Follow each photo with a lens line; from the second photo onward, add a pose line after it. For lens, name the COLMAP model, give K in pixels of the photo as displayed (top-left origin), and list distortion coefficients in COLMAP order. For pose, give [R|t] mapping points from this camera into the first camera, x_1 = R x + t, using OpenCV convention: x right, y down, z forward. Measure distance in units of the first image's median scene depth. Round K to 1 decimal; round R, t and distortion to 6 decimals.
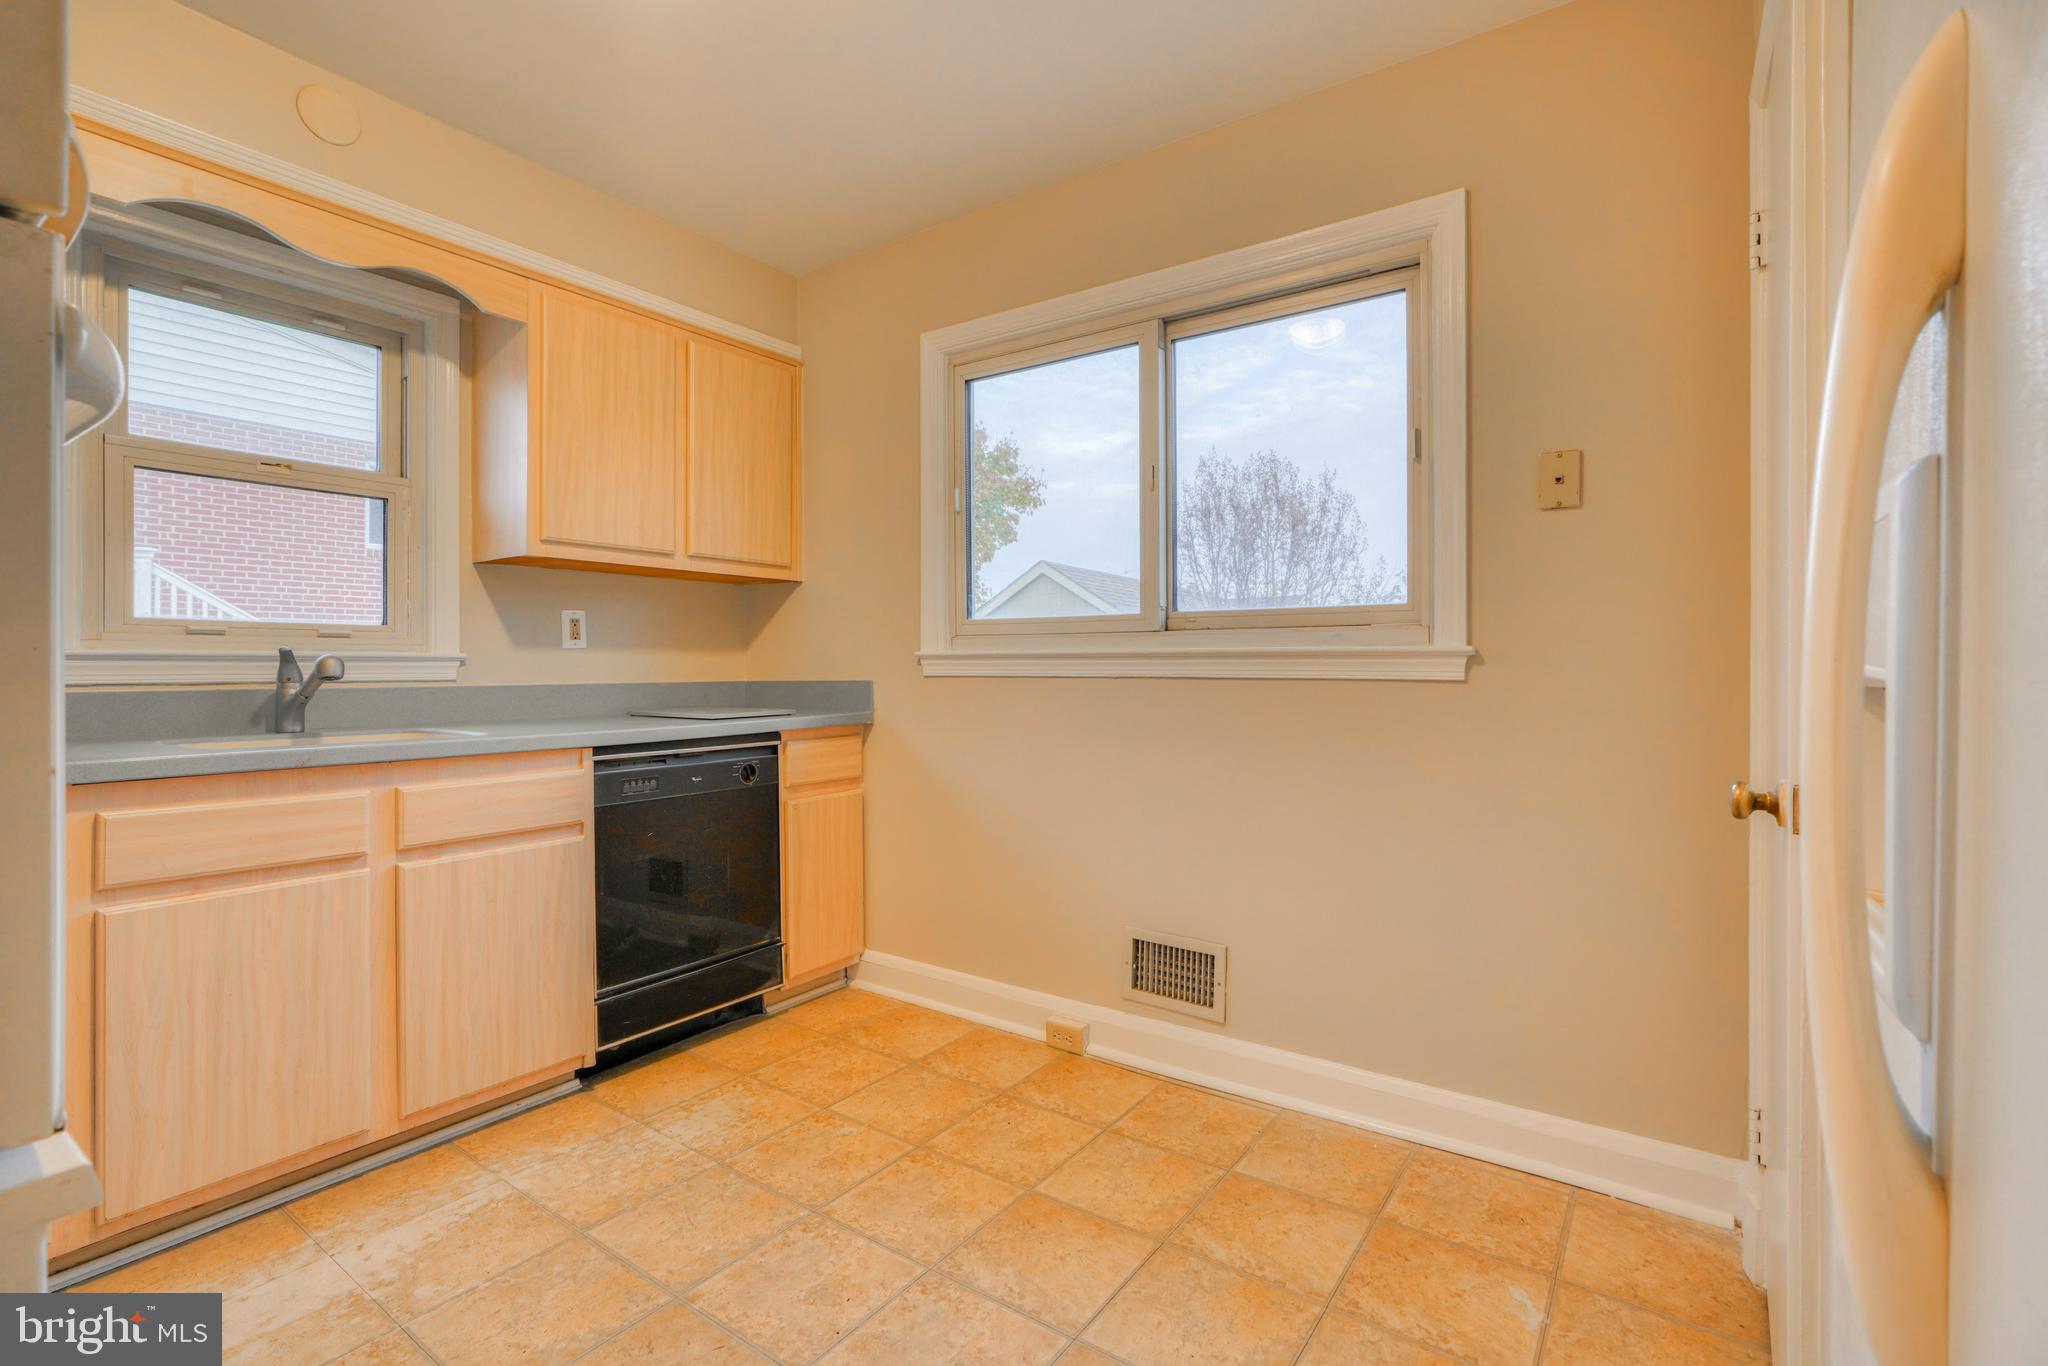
lens RADIAL K [[918.8, 0, 1023.0], [0, 918.8, 678.0], [0, 0, 1]] dist [-0.001428, 0.000857]
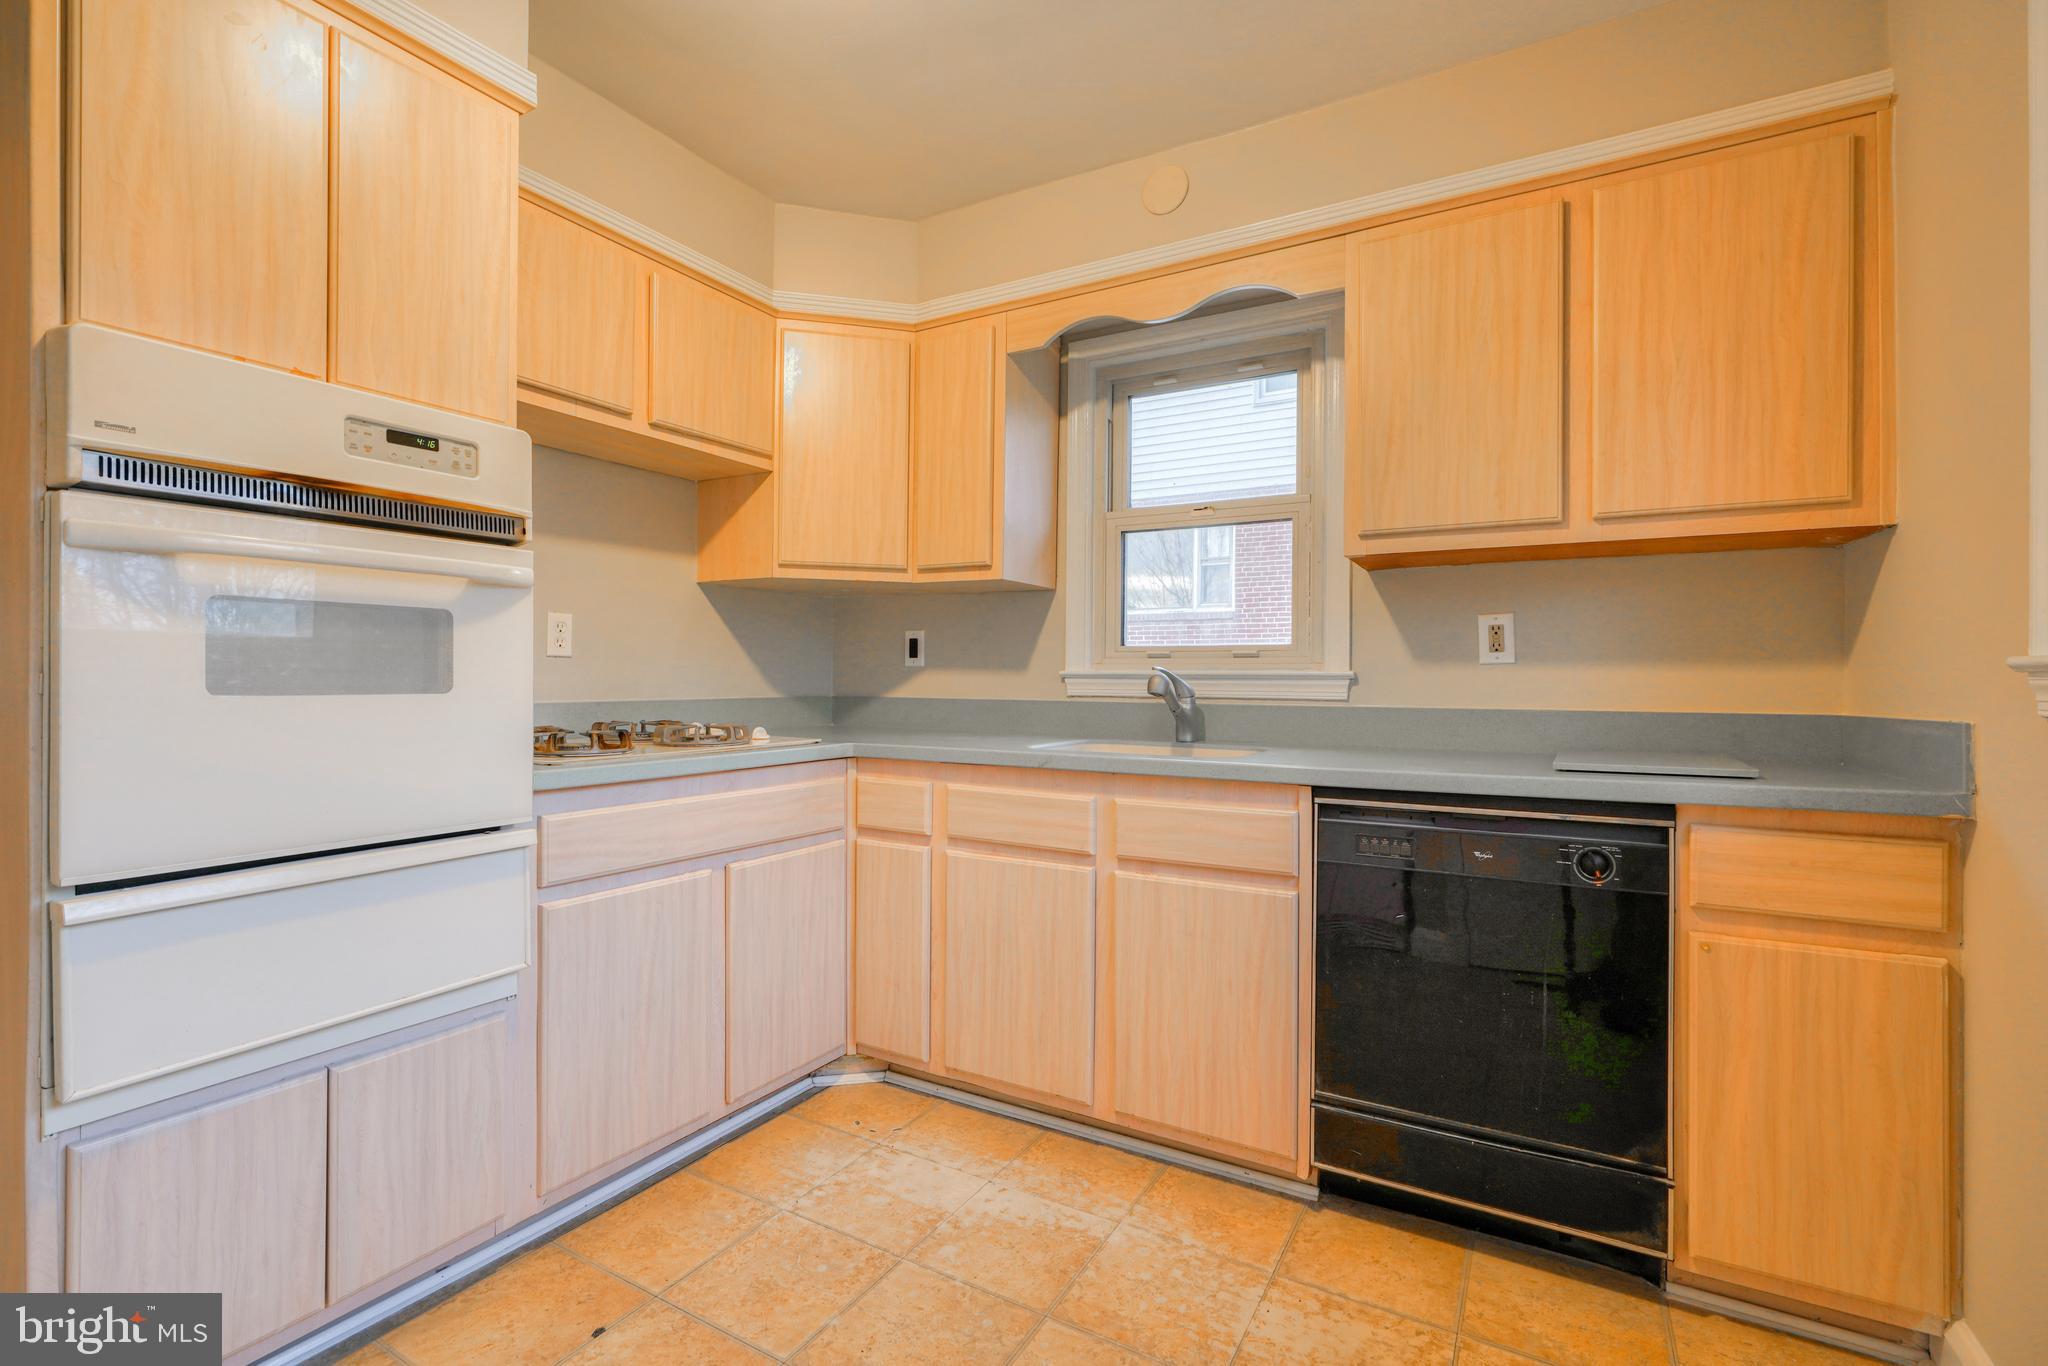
lens RADIAL K [[924.4, 0, 1056.2], [0, 924.4, 686.3], [0, 0, 1]] dist [-0.002034, 0.000211]
pose [[0.103528, 0.007361, -0.994599, 0.298385], [-0.019076, 0.999803, 0.005414, -0.011763], [0.994444, 0.018412, 0.103648, 0.651788]]
